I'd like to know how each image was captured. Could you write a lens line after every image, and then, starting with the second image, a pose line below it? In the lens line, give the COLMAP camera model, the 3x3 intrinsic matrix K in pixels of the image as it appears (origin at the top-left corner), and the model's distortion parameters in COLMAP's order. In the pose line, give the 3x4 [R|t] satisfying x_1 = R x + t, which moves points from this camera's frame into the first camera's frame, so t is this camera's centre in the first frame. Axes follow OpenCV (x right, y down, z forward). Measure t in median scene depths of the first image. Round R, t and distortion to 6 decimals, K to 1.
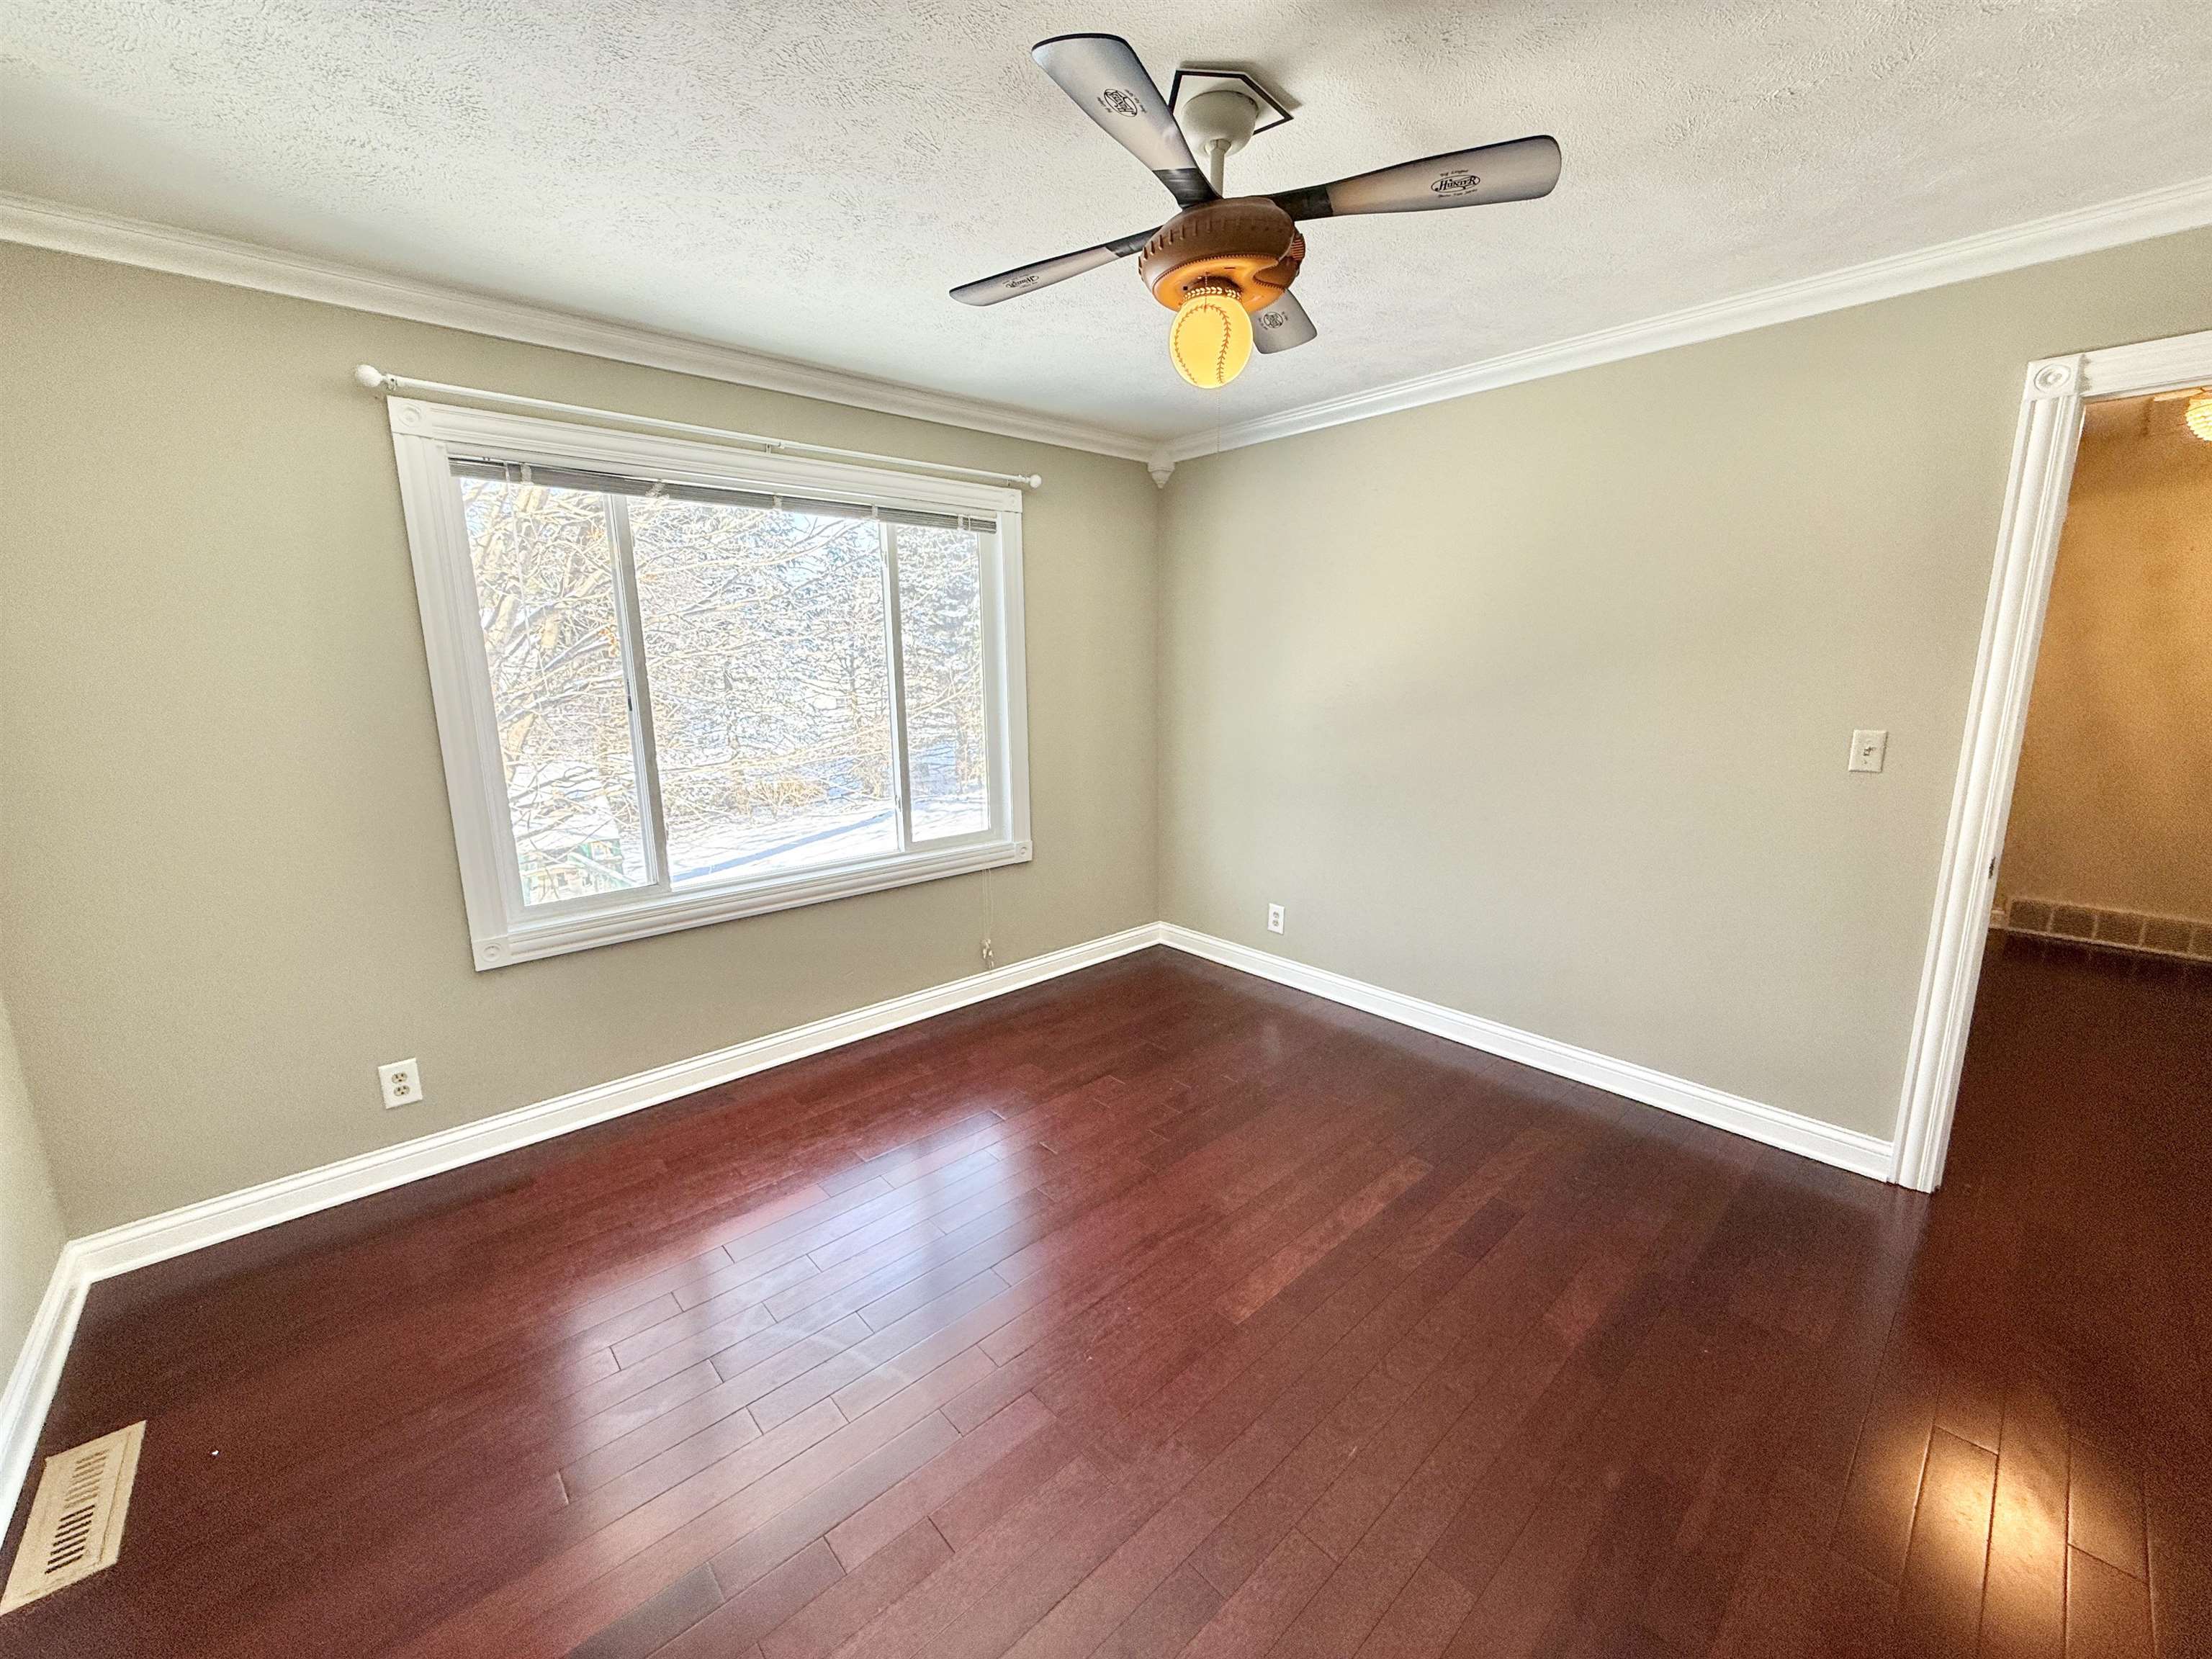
lens RADIAL K [[877.2, 0, 1100.7], [0, 877.2, 826.1], [0, 0, 1]] dist [-0.000561, 0.000195]
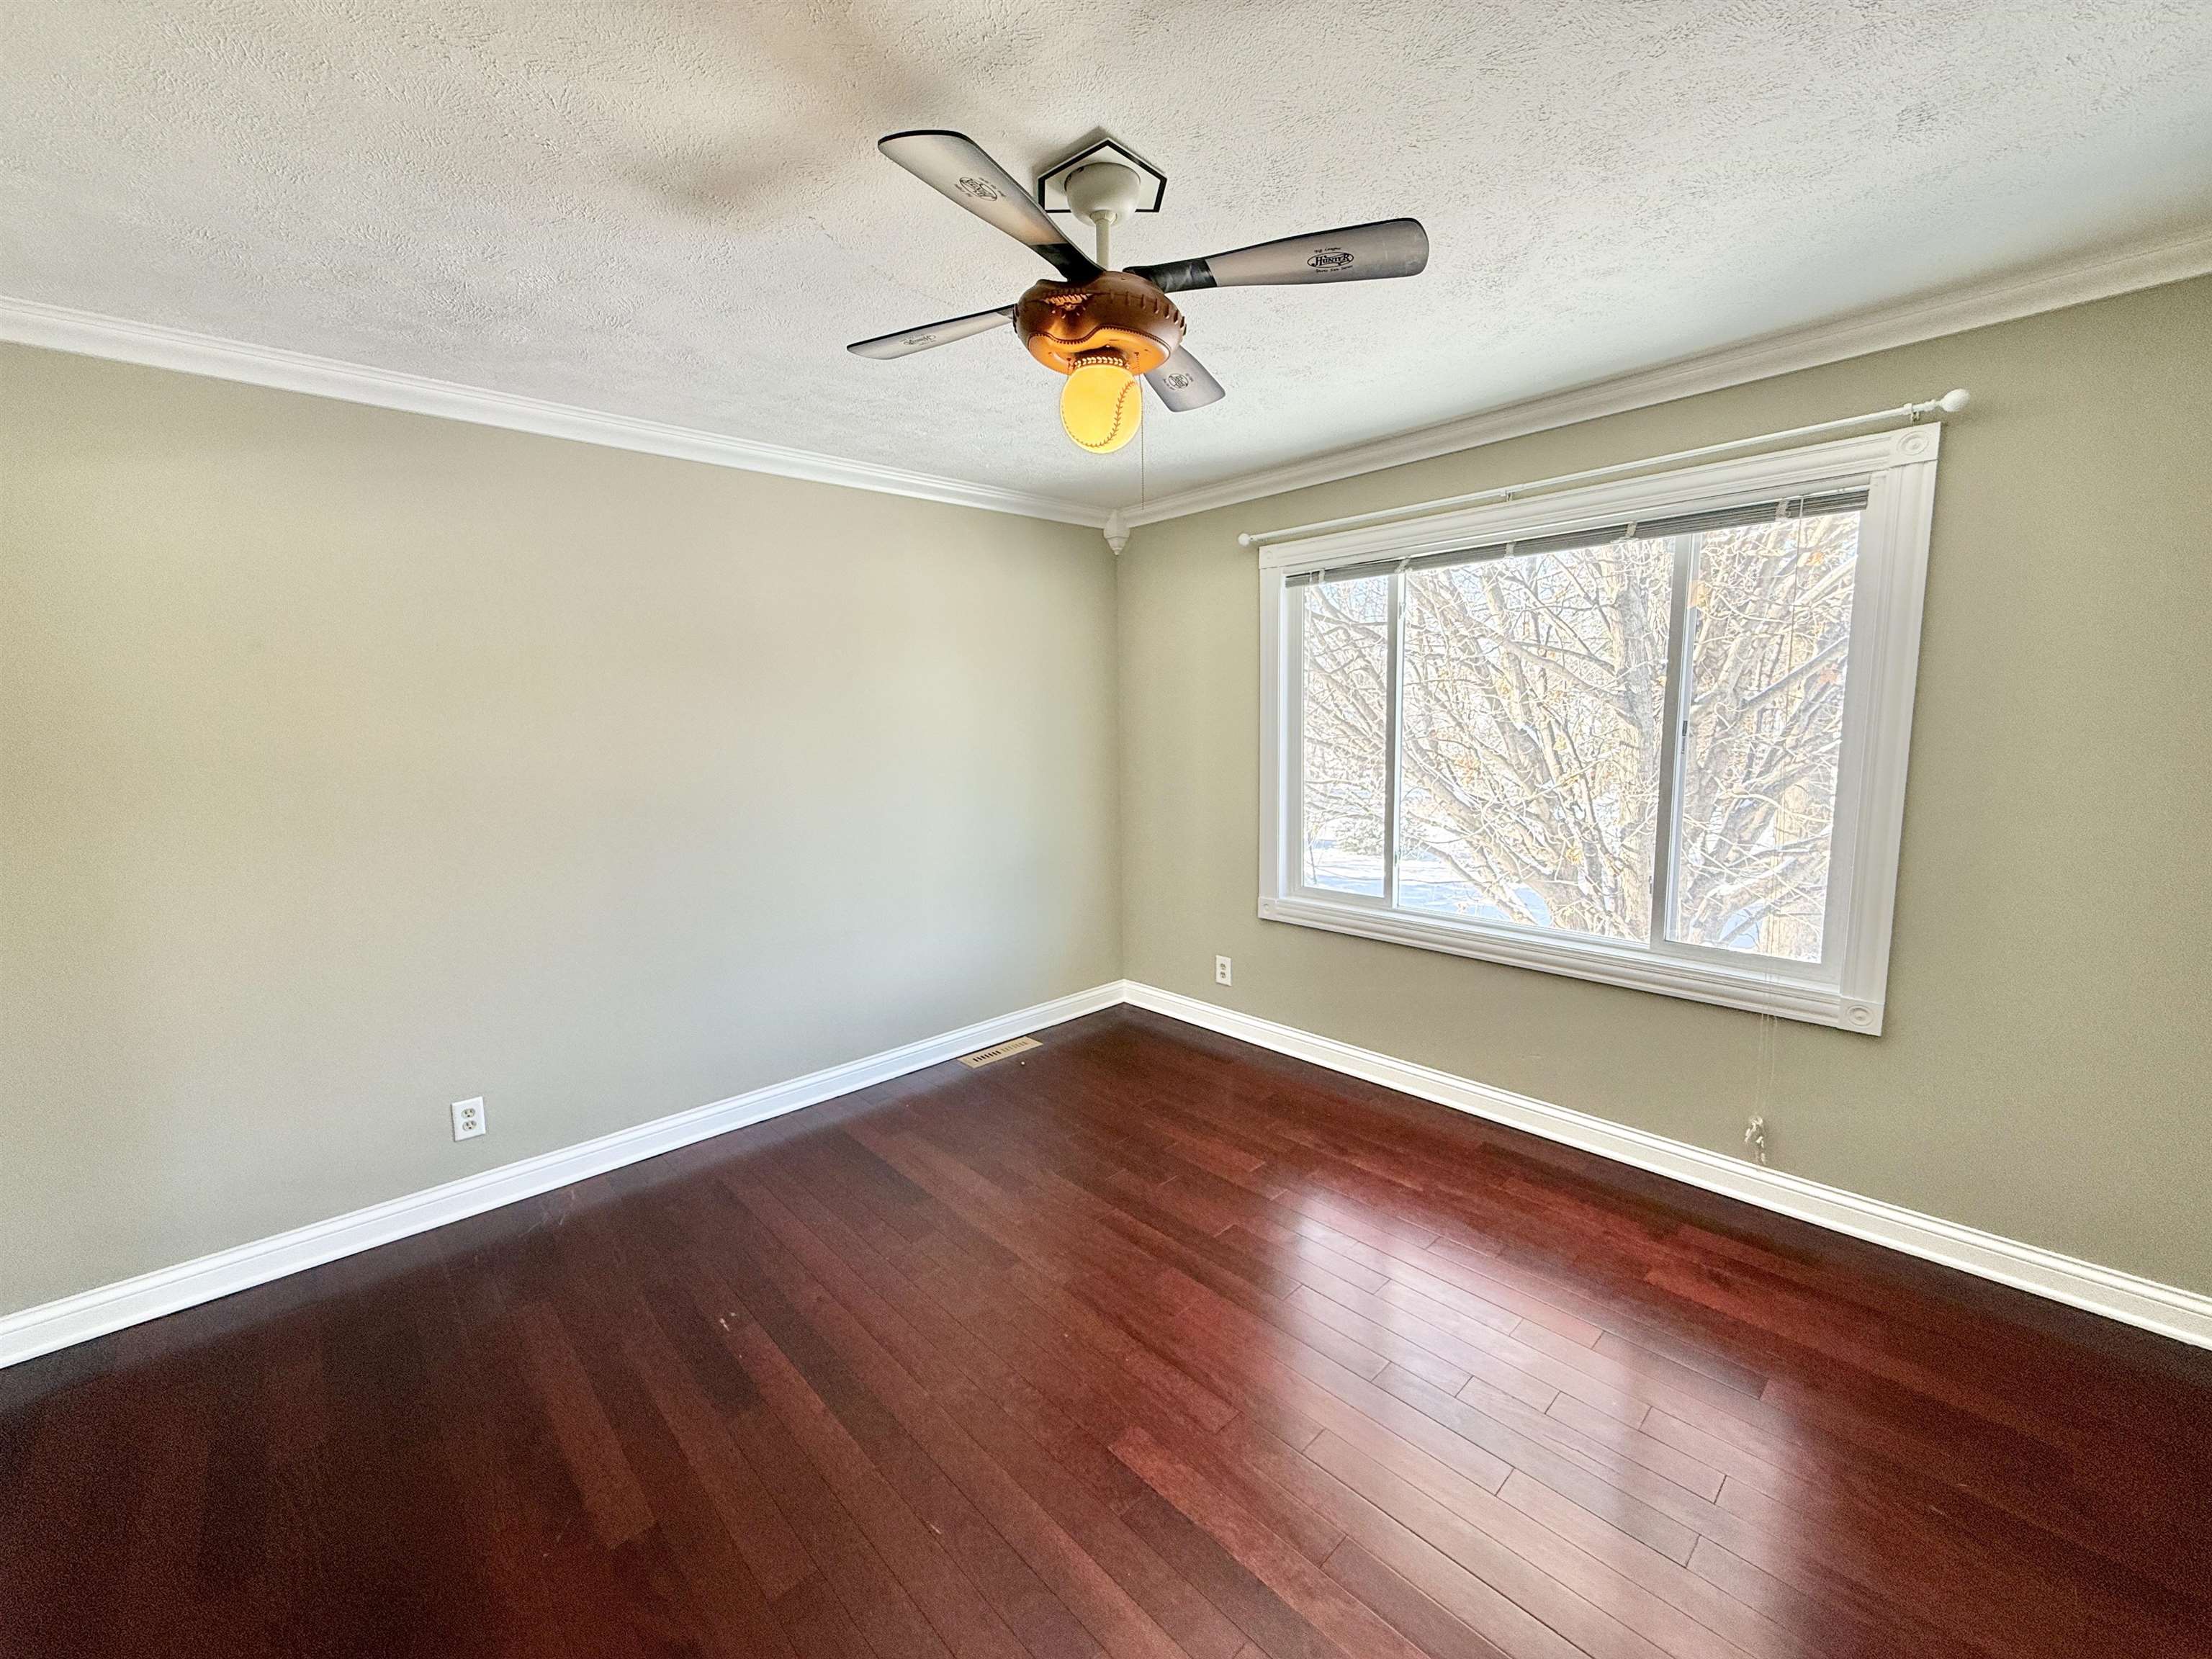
lens RADIAL K [[877.2, 0, 1100.7], [0, 877.2, 826.1], [0, 0, 1]] dist [-0.000561, 0.000195]
pose [[0.018435, 0.134736, -0.990710, 0.643850], [-0.171913, 0.976548, 0.129611, -0.115400], [0.984940, 0.167926, 0.041165, 0.563462]]
